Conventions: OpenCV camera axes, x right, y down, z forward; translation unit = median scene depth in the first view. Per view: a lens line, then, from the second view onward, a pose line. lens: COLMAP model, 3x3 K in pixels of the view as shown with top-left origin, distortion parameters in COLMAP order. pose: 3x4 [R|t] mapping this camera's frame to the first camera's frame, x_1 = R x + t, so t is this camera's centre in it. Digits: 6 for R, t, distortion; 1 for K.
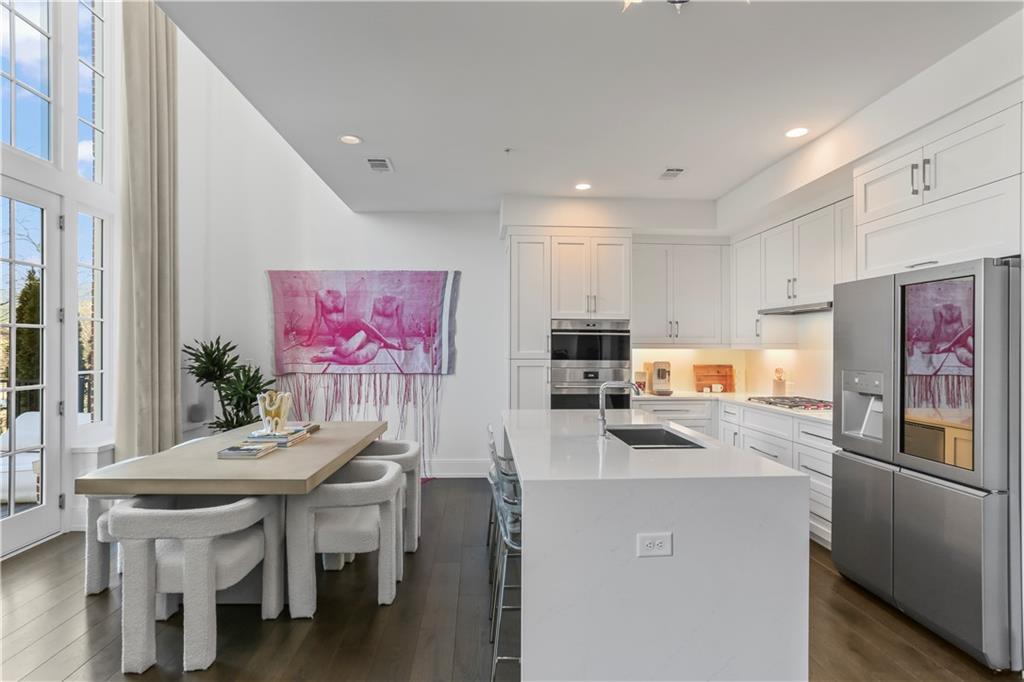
lens RADIAL K [[496.9, 0, 508.6], [0, 496.9, 343.0], [0, 0, 1]] dist [-0.036364, 0.022166]
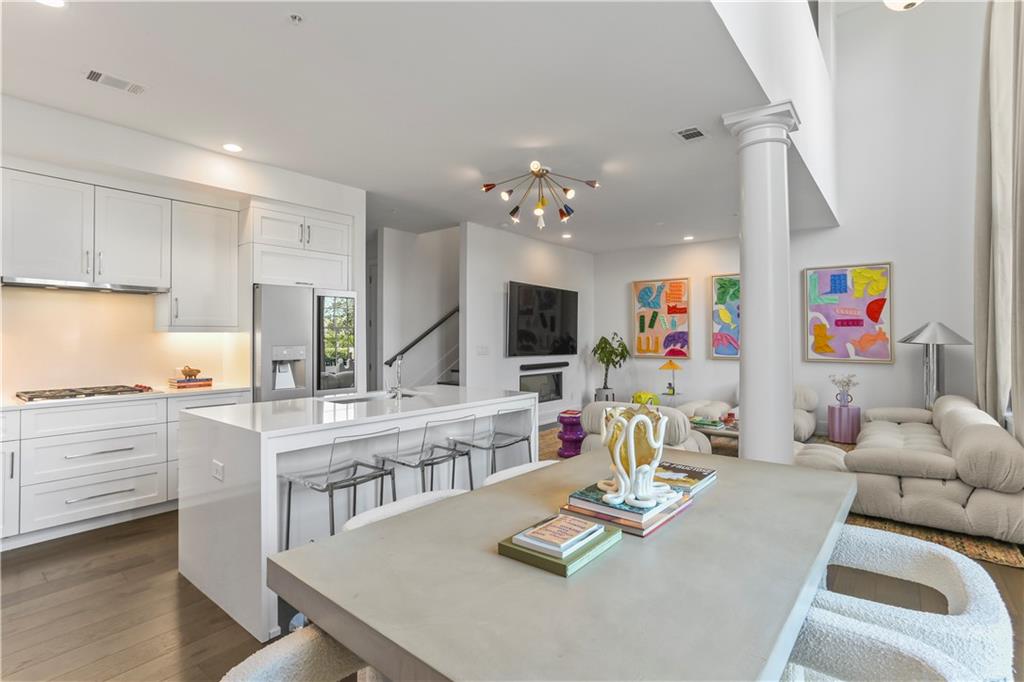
lens RADIAL K [[496.9, 0, 515.5], [0, 496.9, 330.1], [0, 0, 1]] dist [-0.036364, 0.022166]
pose [[-0.749804, 0.011089, 0.661567, -0.461163], [-0.004381, 0.999754, -0.021723, 0.021503], [-0.661646, -0.019186, -0.749571, 0.938358]]
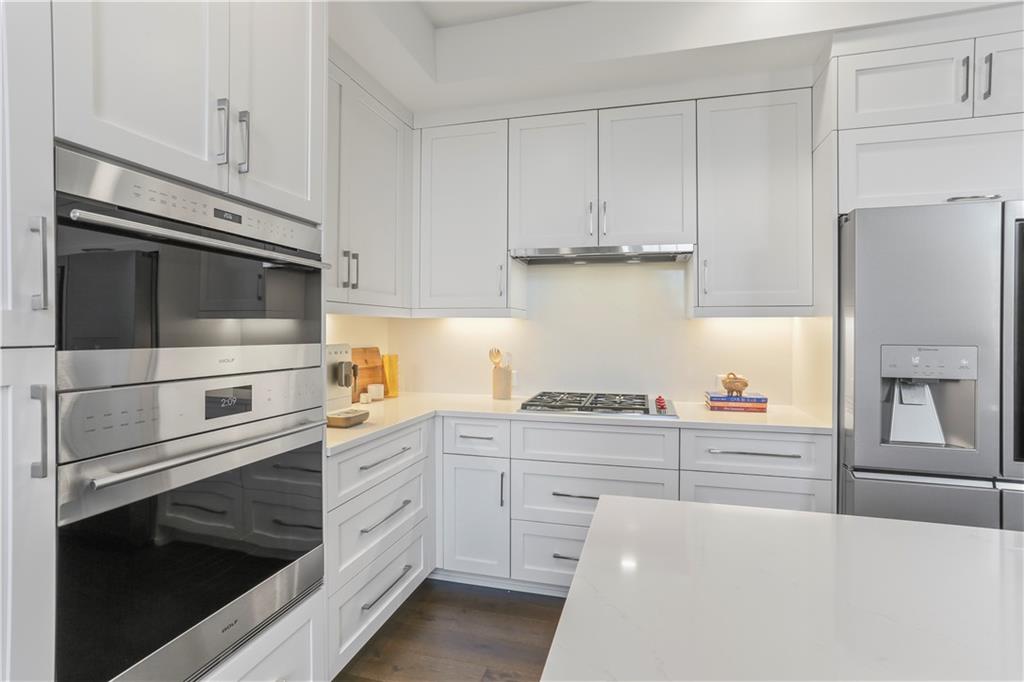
lens RADIAL K [[496.9, 0, 513.3], [0, 496.9, 334.4], [0, 0, 1]] dist [-0.036364, 0.022166]
pose [[0.307855, -0.009991, 0.951381, -0.039424], [-0.010995, 0.999841, 0.014058, 0.021868], [-0.951370, -0.014789, 0.307696, 0.736052]]
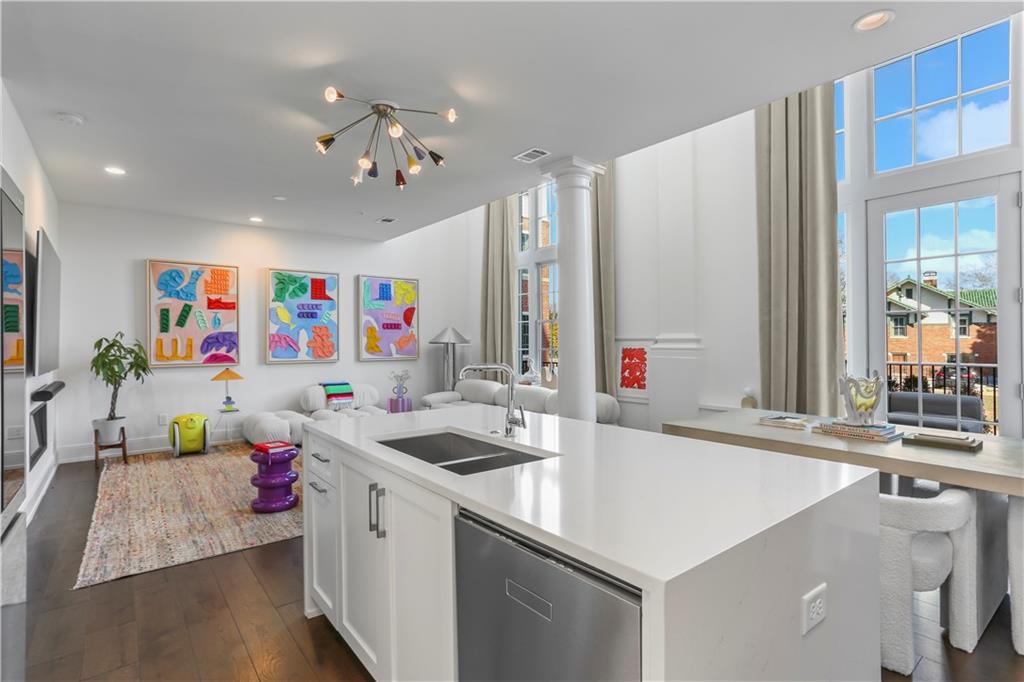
lens RADIAL K [[496.9, 0, 526.4], [0, 496.9, 336.1], [0, 0, 1]] dist [-0.036364, 0.022166]
pose [[-0.812636, 0.001623, -0.582769, 0.315334], [0.014192, 0.999755, -0.017005, 0.033012], [0.582598, -0.022090, -0.812460, 0.871189]]
